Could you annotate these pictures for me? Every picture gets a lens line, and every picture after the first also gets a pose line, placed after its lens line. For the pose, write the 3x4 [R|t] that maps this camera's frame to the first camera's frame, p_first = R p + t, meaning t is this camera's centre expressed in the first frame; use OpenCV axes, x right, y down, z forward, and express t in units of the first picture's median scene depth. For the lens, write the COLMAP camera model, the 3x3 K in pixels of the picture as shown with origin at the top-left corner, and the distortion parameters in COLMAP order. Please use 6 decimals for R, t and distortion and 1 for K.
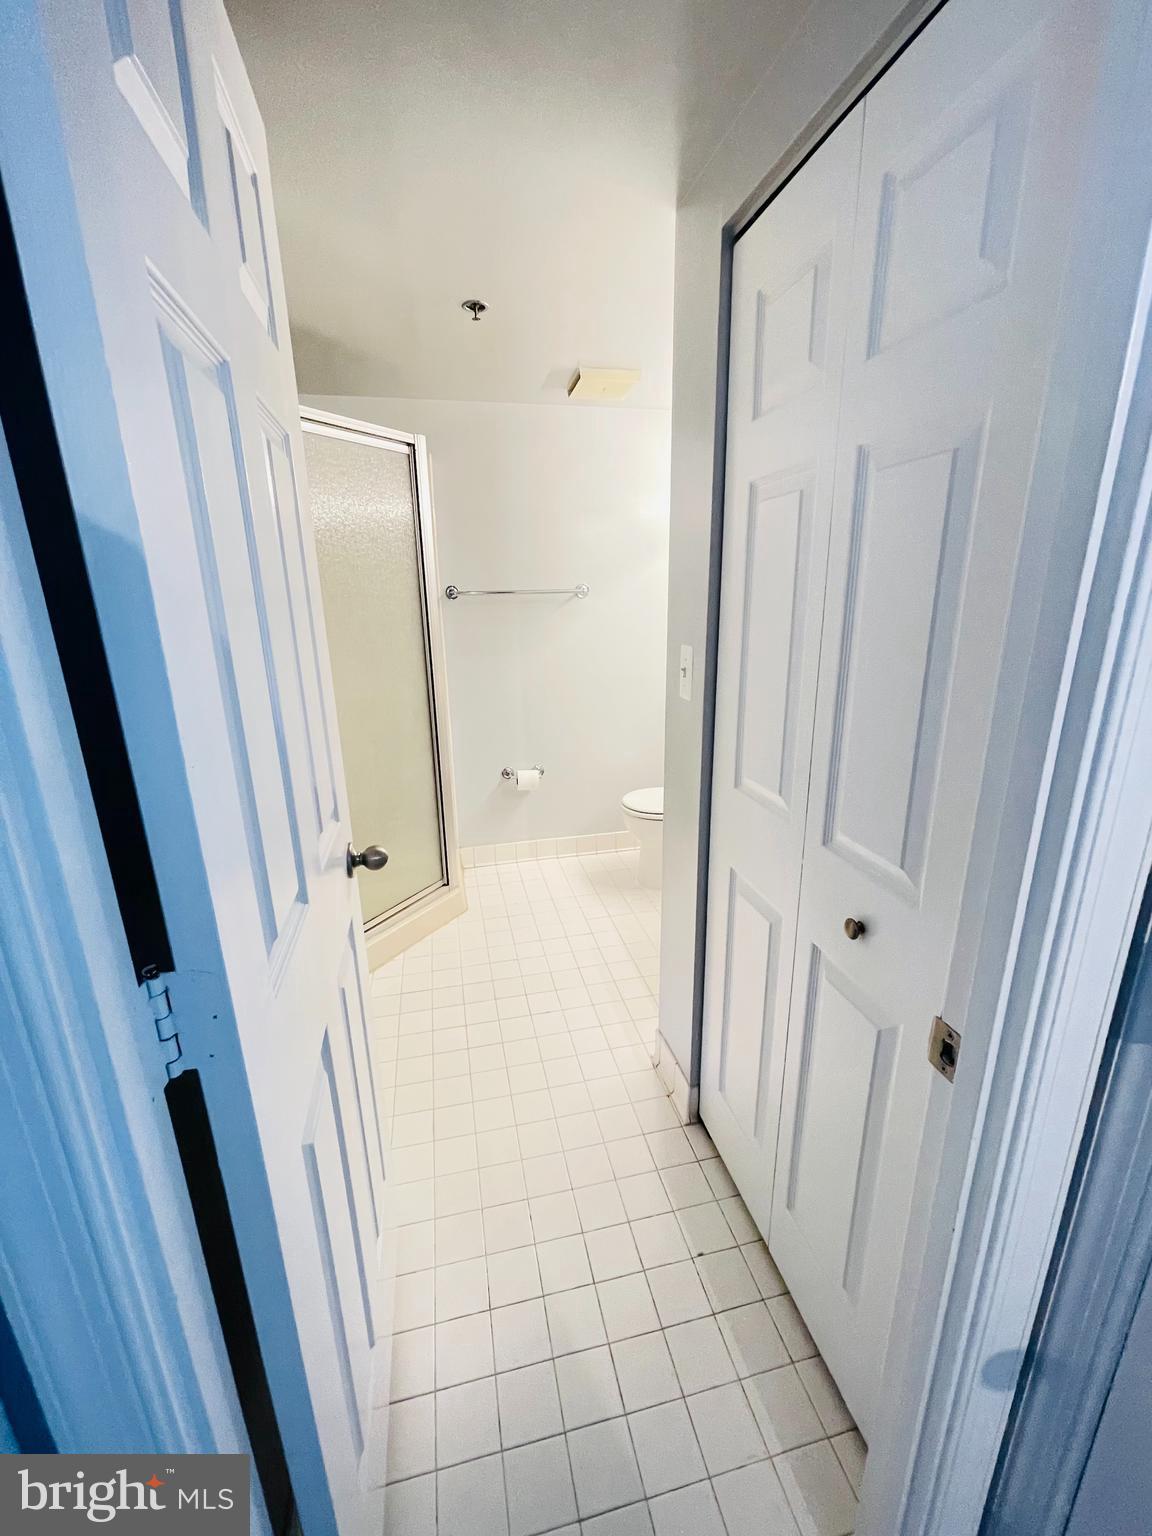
lens RADIAL K [[618.0, 0, 576.0], [0, 618.0, 766.9], [0, 0, 1]] dist [0.001027, -0.000983]
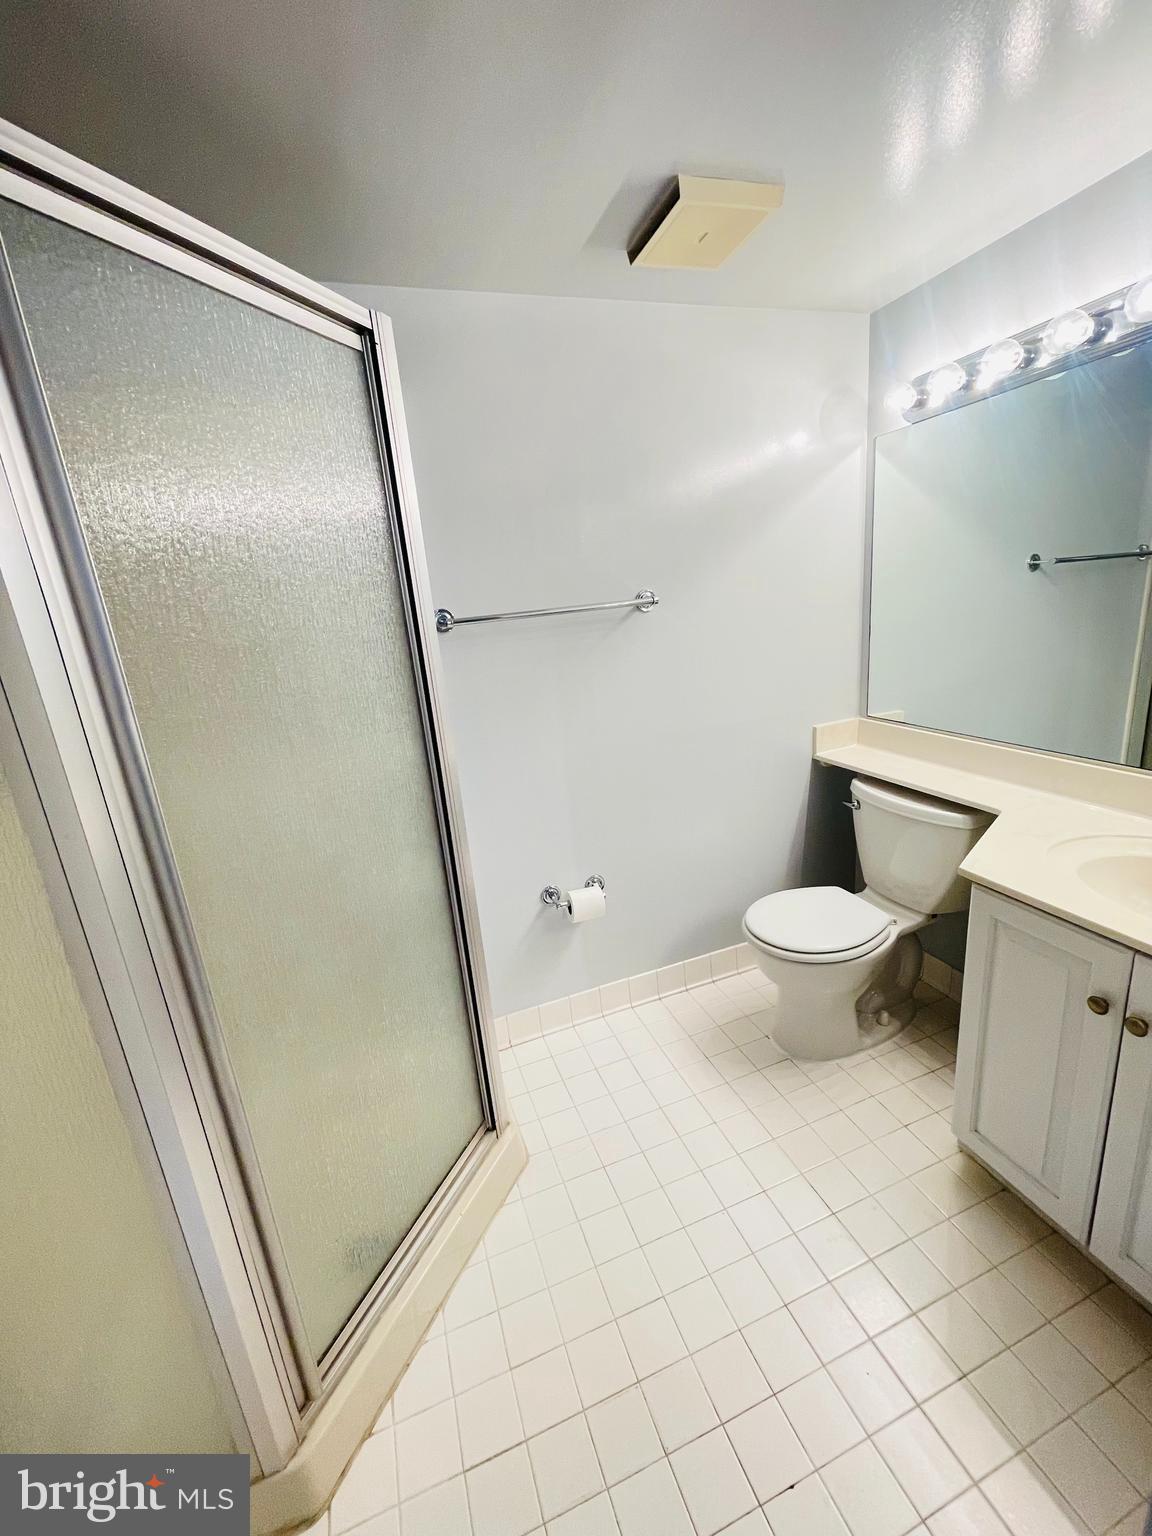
lens RADIAL K [[618.0, 0, 576.5], [0, 618.0, 766.3], [0, 0, 1]] dist [0.001027, -0.000983]
pose [[0.990465, -0.104390, 0.089897, -0.141390], [0.107188, 0.993876, -0.026862, -0.111744], [-0.086543, 0.036242, 0.995589, 0.397162]]
